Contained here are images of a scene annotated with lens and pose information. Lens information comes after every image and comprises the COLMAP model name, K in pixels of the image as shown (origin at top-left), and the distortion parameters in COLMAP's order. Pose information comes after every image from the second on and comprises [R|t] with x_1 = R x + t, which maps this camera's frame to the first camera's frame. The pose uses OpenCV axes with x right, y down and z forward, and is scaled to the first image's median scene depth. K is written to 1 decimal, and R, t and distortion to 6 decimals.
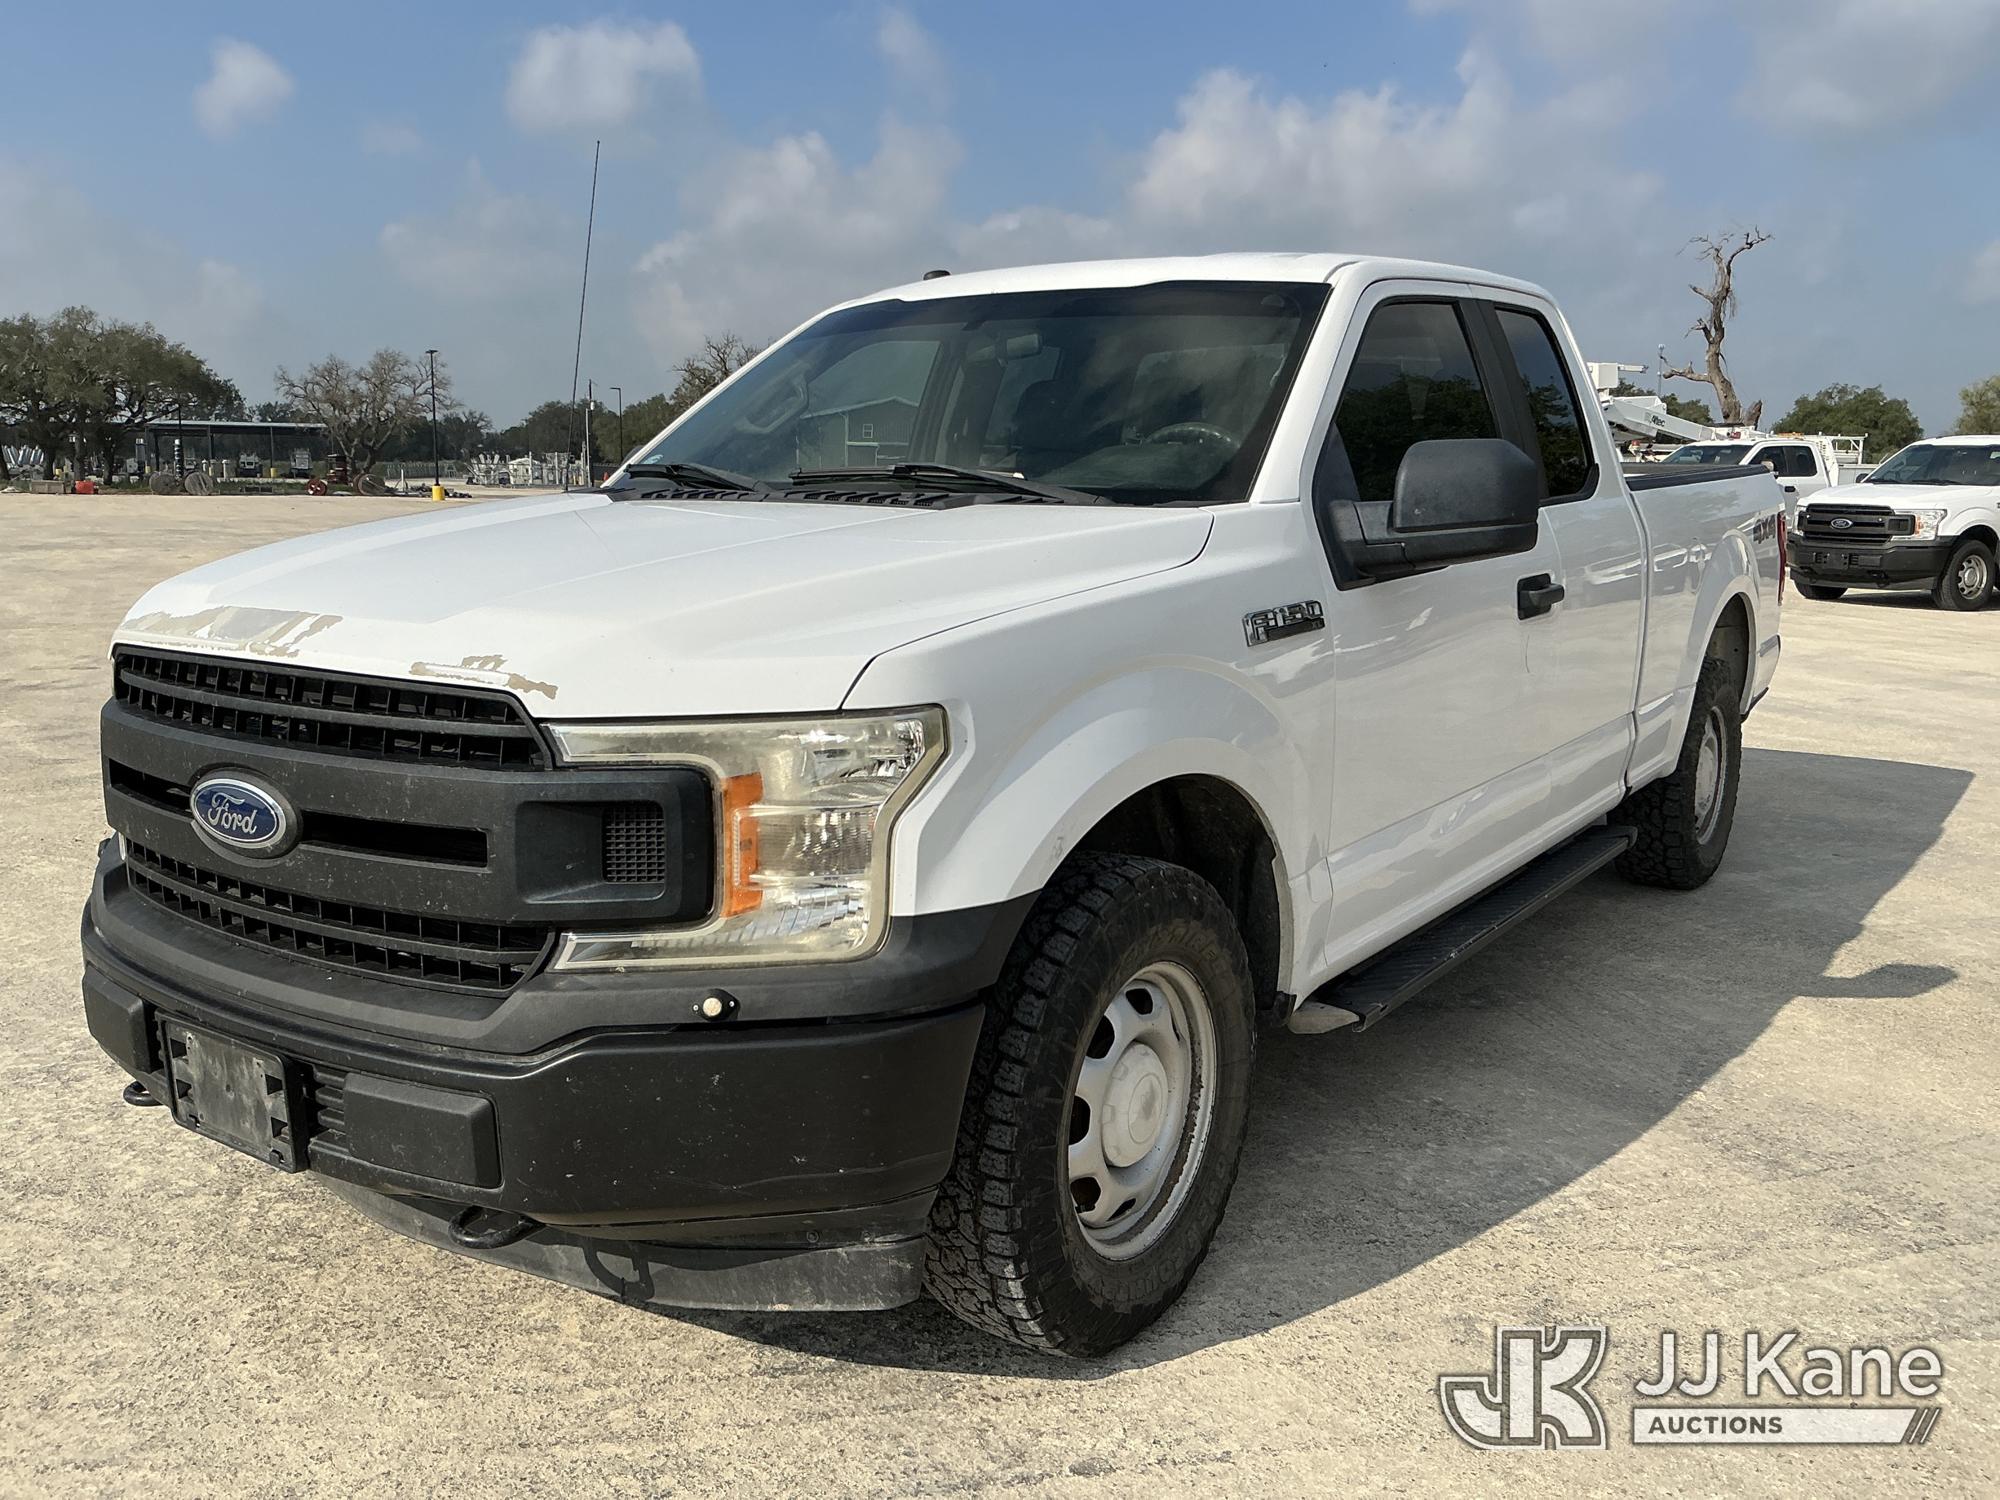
lens RADIAL K [[1589.1, 0, 977.3], [0, 1589.1, 762.8], [0, 0, 1]] dist [0.062898, -0.004048]
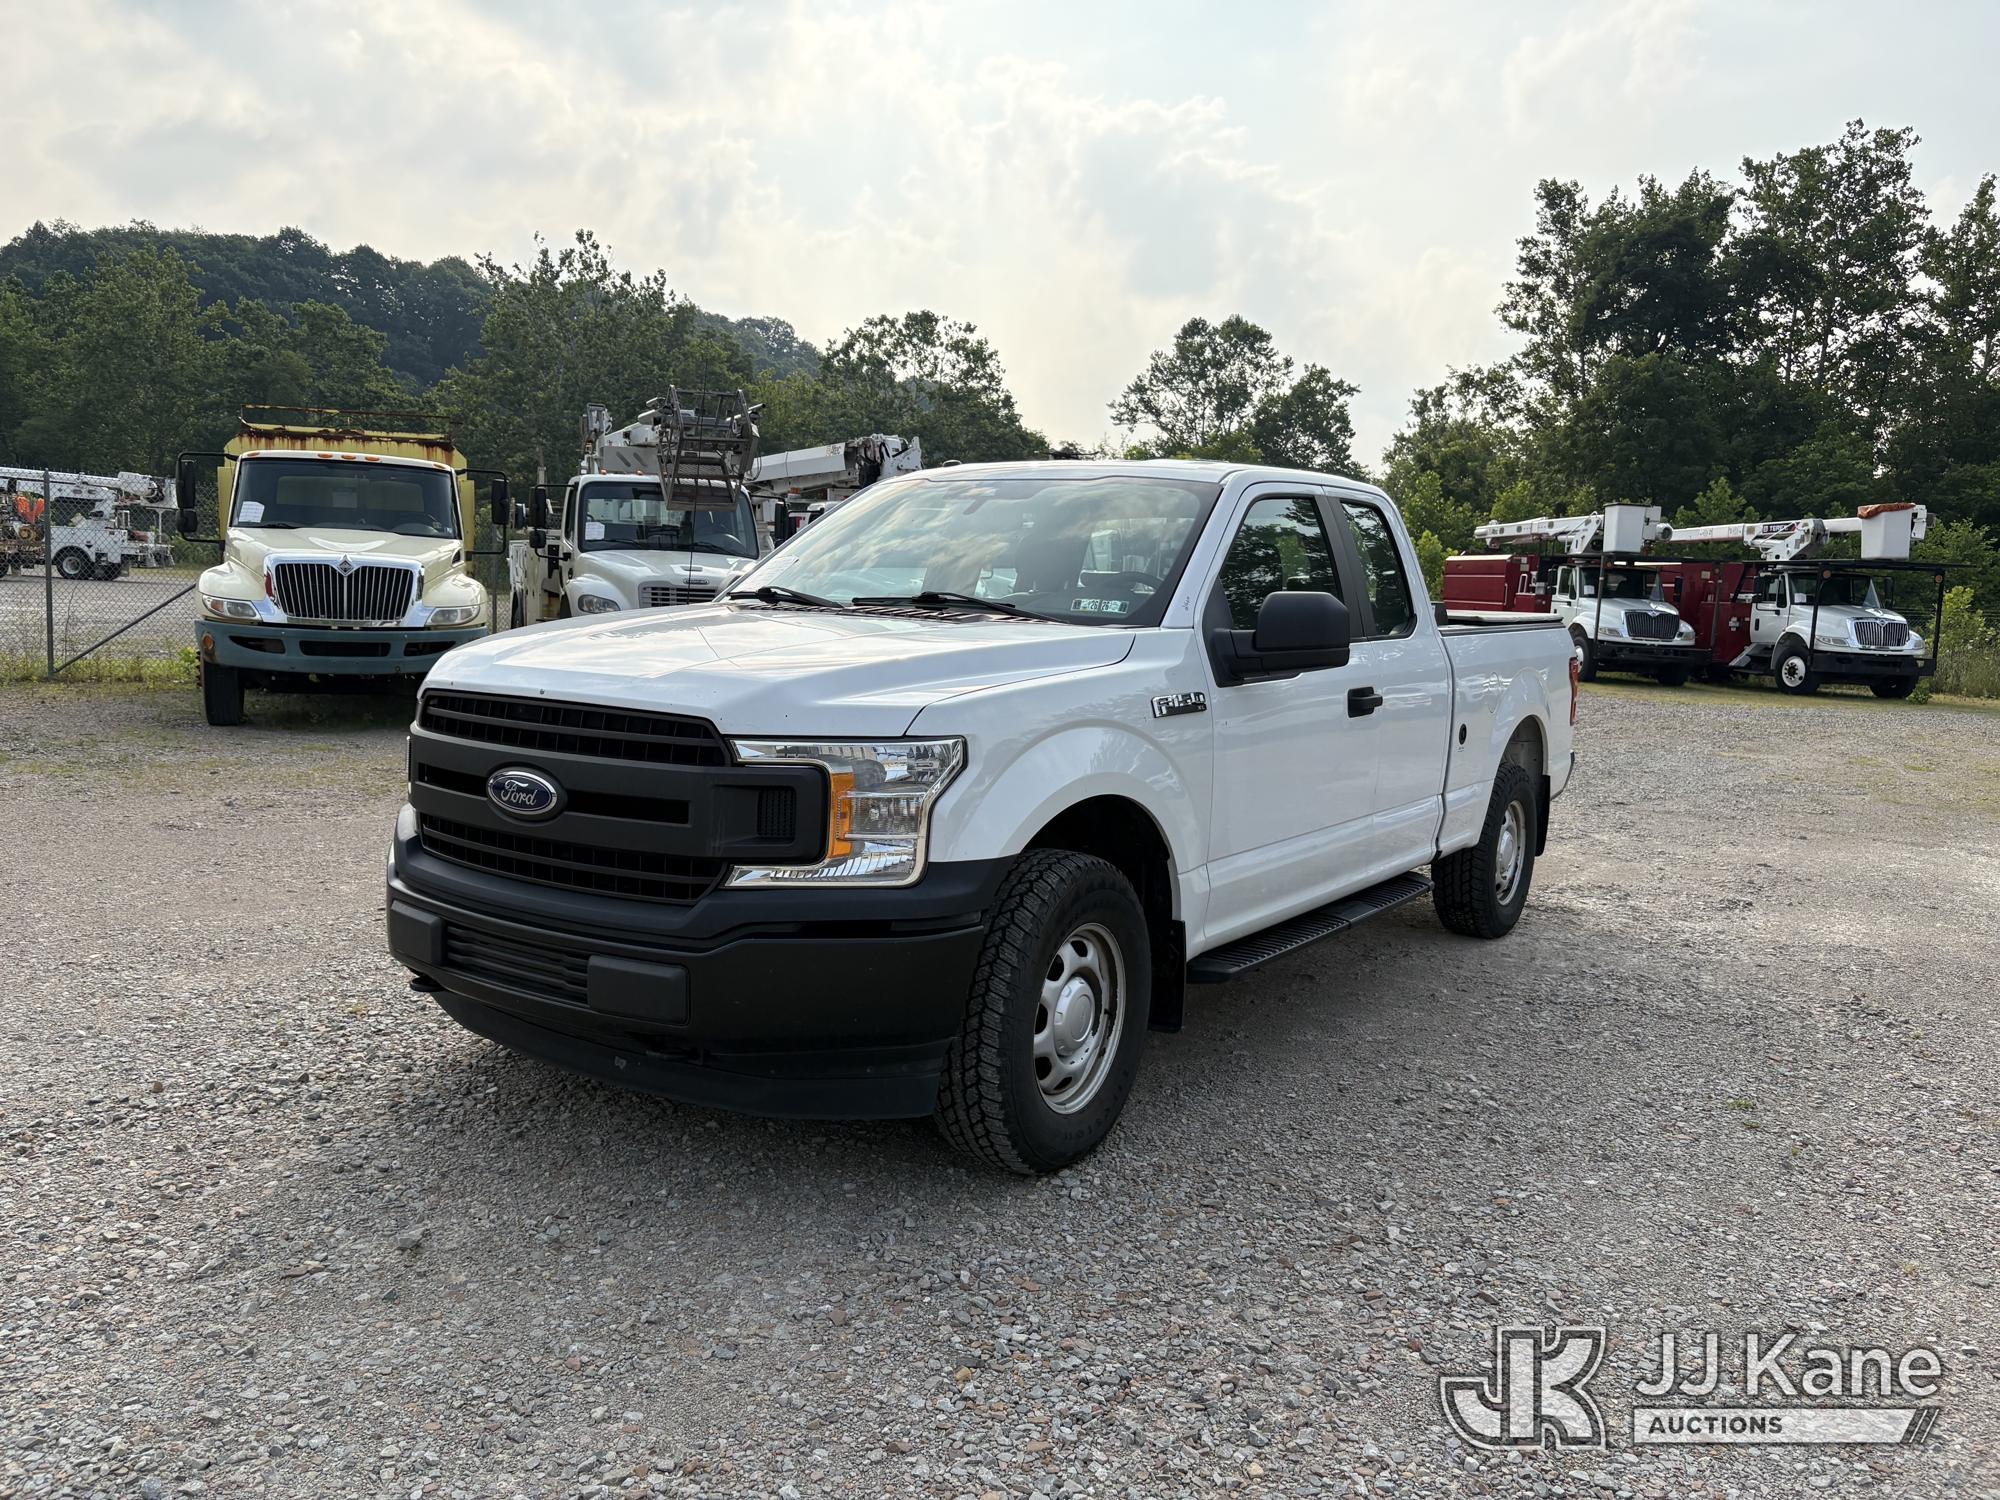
lens RADIAL K [[1589.1, 0, 1010.2], [0, 1589.1, 762.2], [0, 0, 1]] dist [0.062898, -0.004048]
pose [[0.998219, 0.027774, 0.052799, -0.053562], [-0.022696, 0.995270, -0.094463, 0.125570], [-0.055173, 0.093096, 0.994127, -0.549037]]
